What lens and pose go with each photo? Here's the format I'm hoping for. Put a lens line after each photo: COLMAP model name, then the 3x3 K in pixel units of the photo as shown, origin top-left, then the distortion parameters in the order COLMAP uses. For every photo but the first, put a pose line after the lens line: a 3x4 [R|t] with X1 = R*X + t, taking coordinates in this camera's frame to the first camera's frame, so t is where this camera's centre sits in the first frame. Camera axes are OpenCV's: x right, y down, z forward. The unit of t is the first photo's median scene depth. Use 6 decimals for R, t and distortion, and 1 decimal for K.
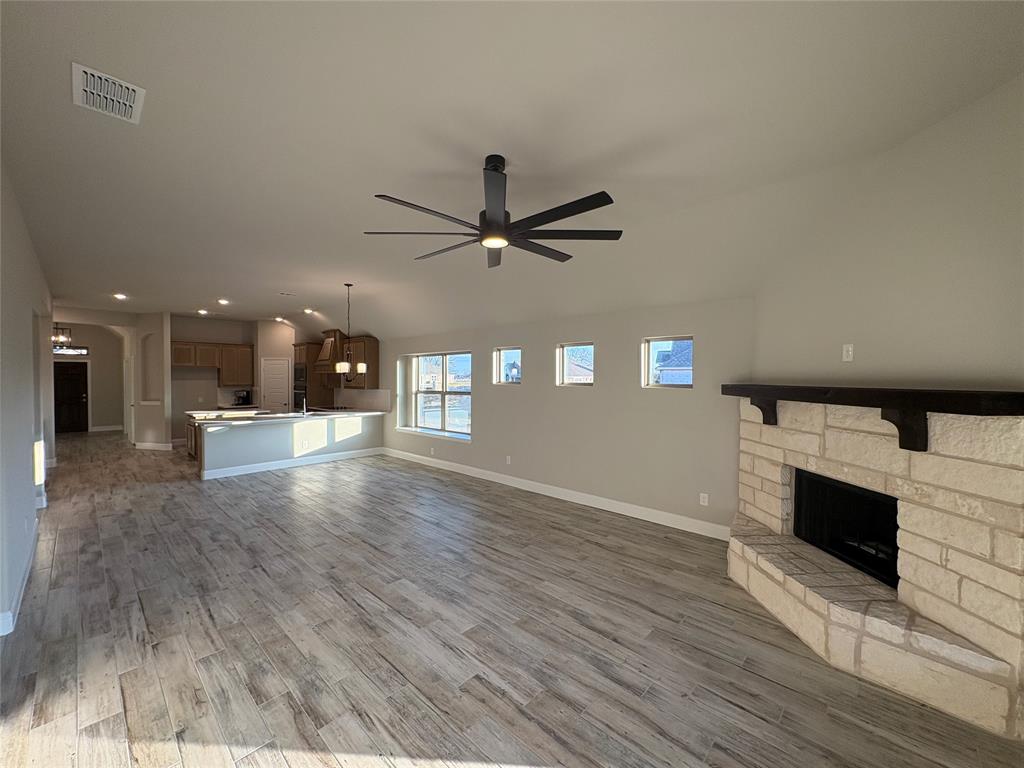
lens RADIAL K [[405.4, 0, 514.6], [0, 405.4, 383.6], [0, 0, 1]] dist [0.000504, -0.000236]
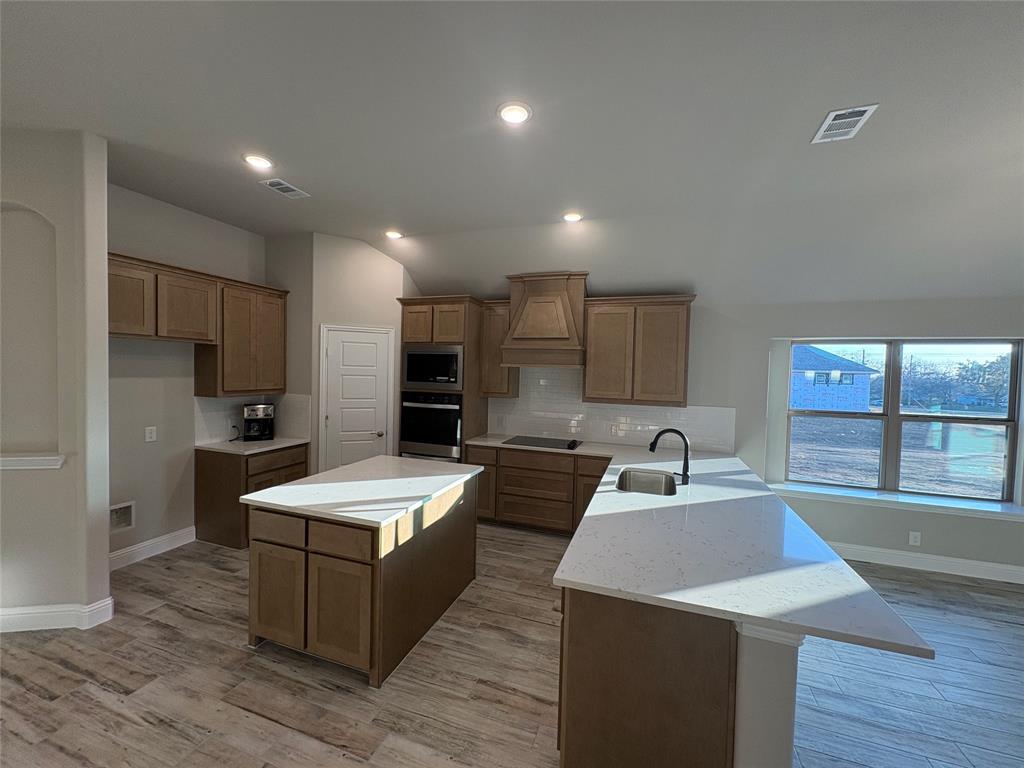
lens RADIAL K [[405.4, 0, 514.1], [0, 405.4, 383.6], [0, 0, 1]] dist [0.000504, -0.000236]
pose [[0.916041, 0.010528, 0.400947, -1.082695], [-0.019281, 0.999656, 0.017801, -0.025032], [-0.400622, -0.024037, 0.915928, 0.961323]]
